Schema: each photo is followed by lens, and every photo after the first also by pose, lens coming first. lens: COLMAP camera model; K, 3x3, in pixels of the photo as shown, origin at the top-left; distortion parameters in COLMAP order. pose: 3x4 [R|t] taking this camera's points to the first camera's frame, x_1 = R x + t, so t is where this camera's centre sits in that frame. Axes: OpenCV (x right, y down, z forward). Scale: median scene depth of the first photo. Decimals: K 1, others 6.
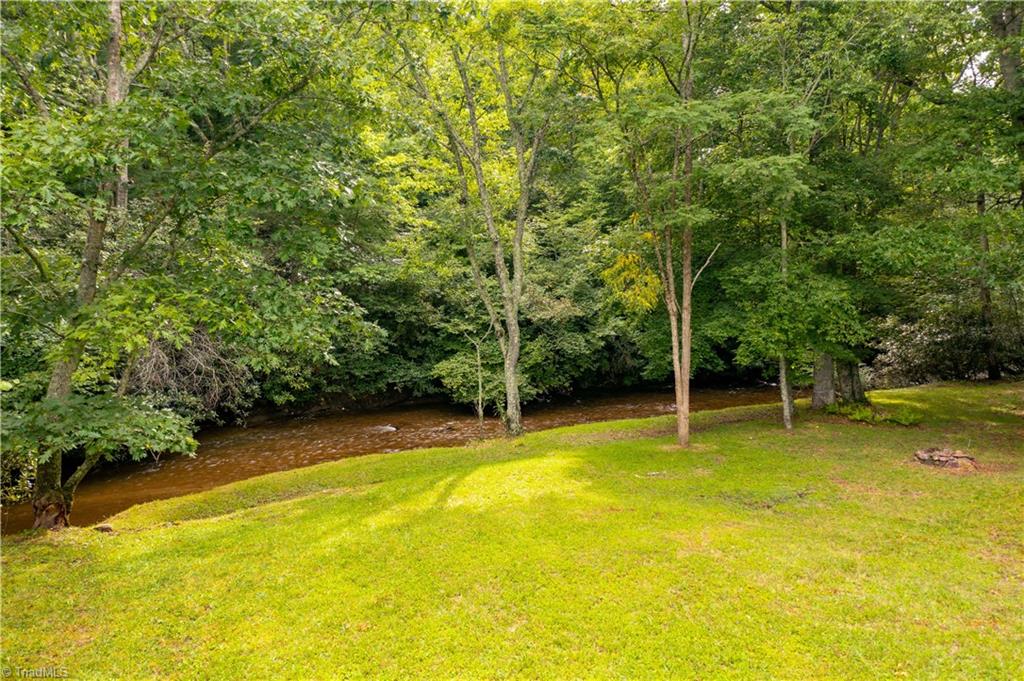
lens RADIAL K [[802.9, 0, 507.8], [0, 802.9, 342.3], [0, 0, 1]] dist [-0.011929, 0.025630]
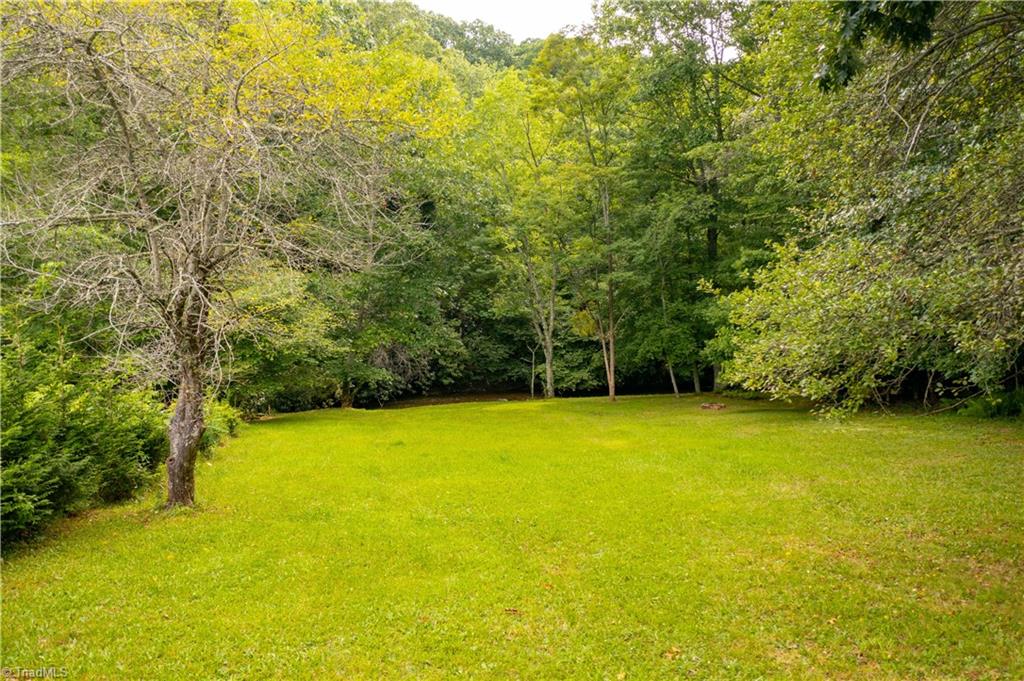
lens RADIAL K [[802.9, 0, 510.5], [0, 802.9, 339.6], [0, 0, 1]] dist [-0.011929, 0.025630]
pose [[0.965451, 0.014558, -0.260179, 0.296464], [-0.021327, 0.999503, -0.023212, 0.013513], [0.259711, 0.027959, 0.965281, -0.647919]]
